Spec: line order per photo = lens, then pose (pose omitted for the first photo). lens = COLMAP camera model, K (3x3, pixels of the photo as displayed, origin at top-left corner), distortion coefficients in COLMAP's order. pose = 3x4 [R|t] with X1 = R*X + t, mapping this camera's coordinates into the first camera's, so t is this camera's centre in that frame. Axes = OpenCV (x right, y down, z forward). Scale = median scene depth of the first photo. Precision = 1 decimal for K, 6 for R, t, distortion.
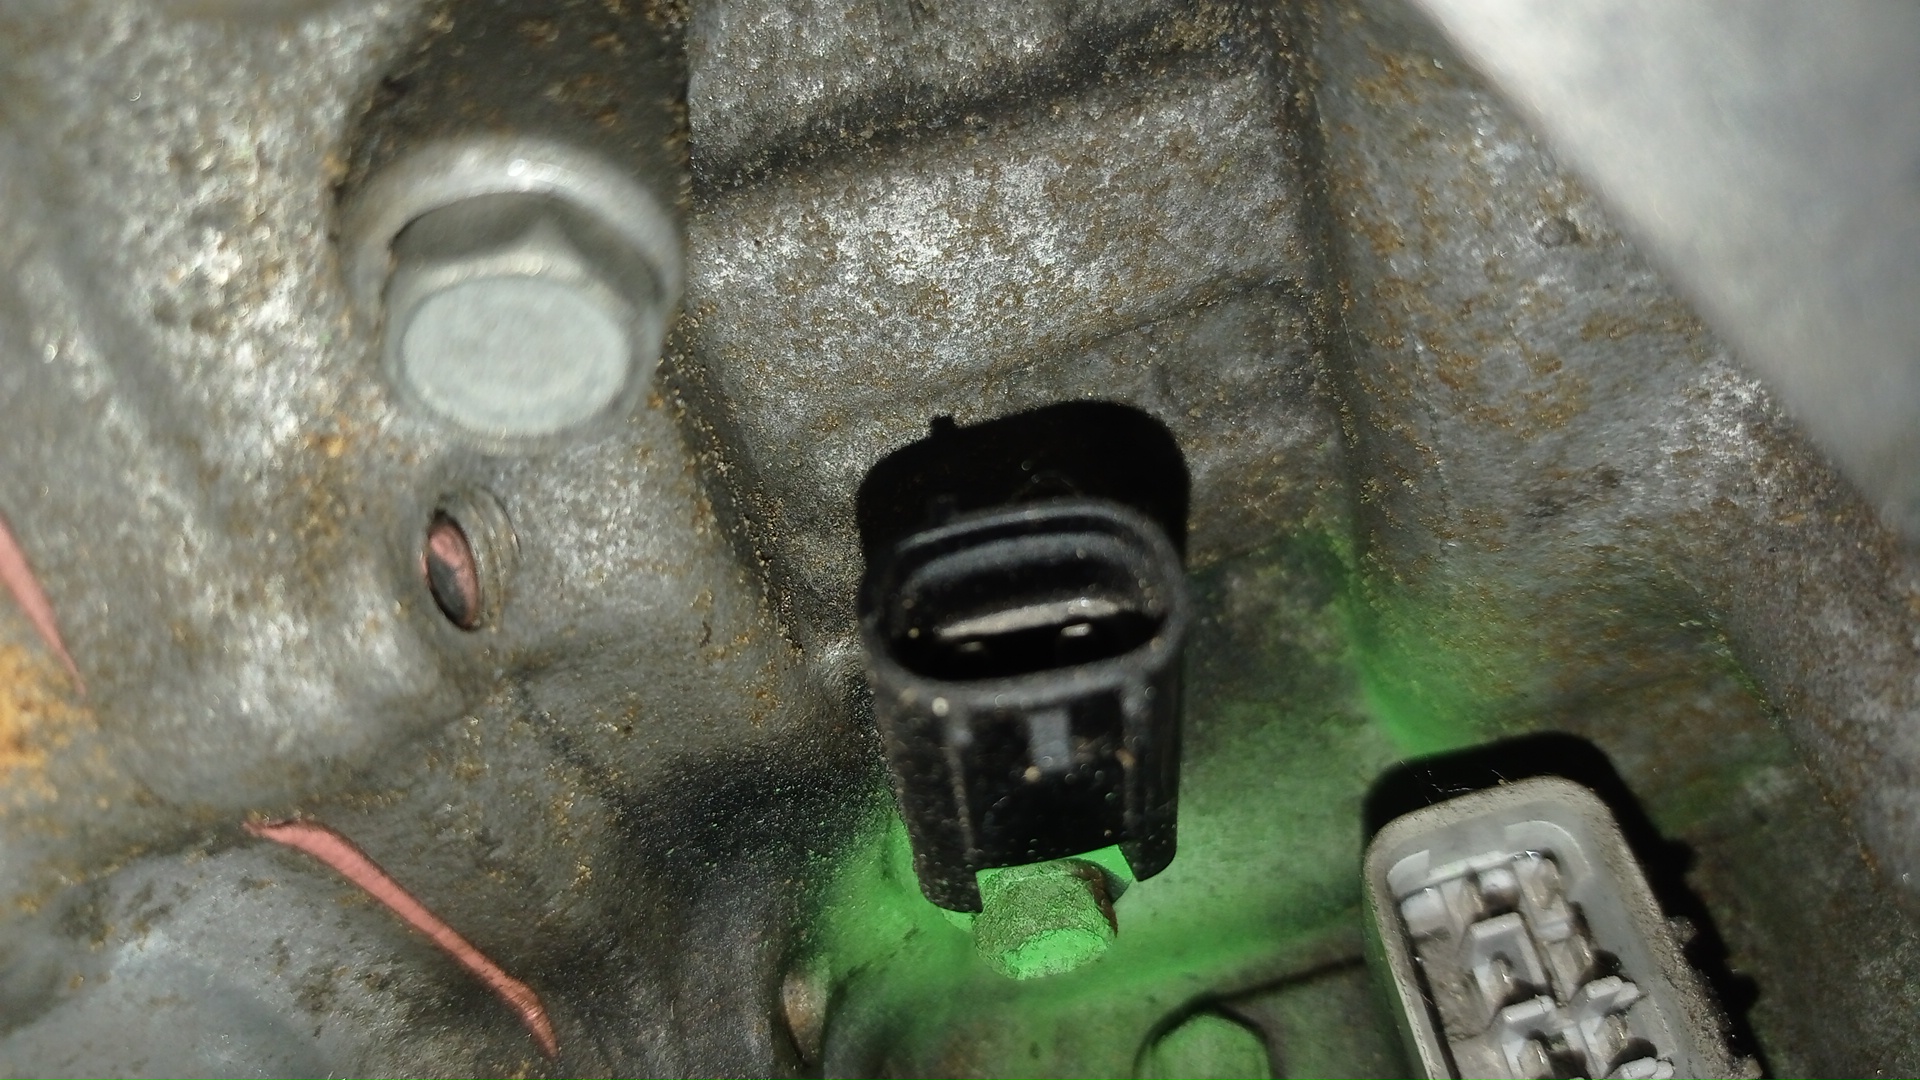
lens RADIAL K [[1460.1, 0, 957.7], [0, 1460.1, 557.1], [0, 0, 1]] dist [0.006863, -0.002431]
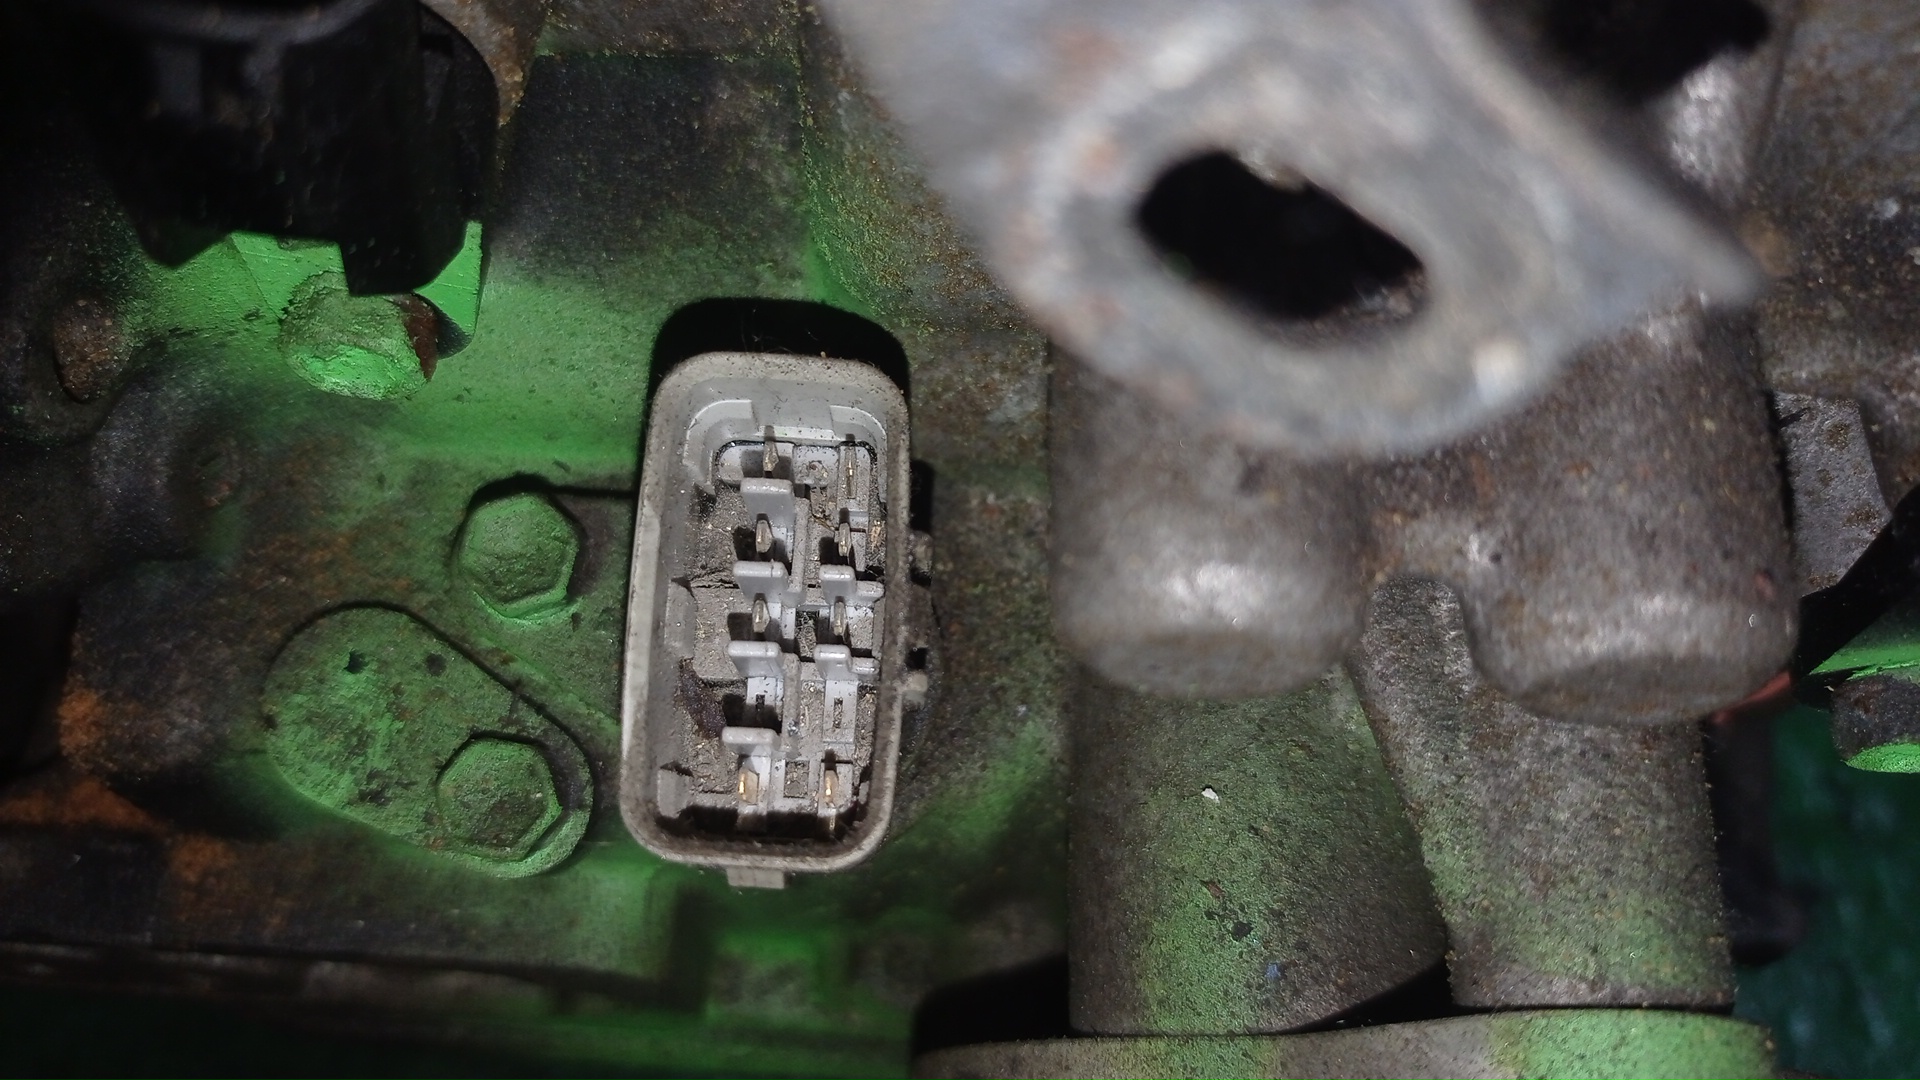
lens RADIAL K [[1460.1, 0, 957.7], [0, 1460.1, 557.1], [0, 0, 1]] dist [0.006863, -0.002431]
pose [[0.929234, 0.312480, 0.197181, 0.259825], [-0.356293, 0.899143, 0.254161, -0.005970], [-0.097873, -0.306429, 0.946848, 0.009468]]
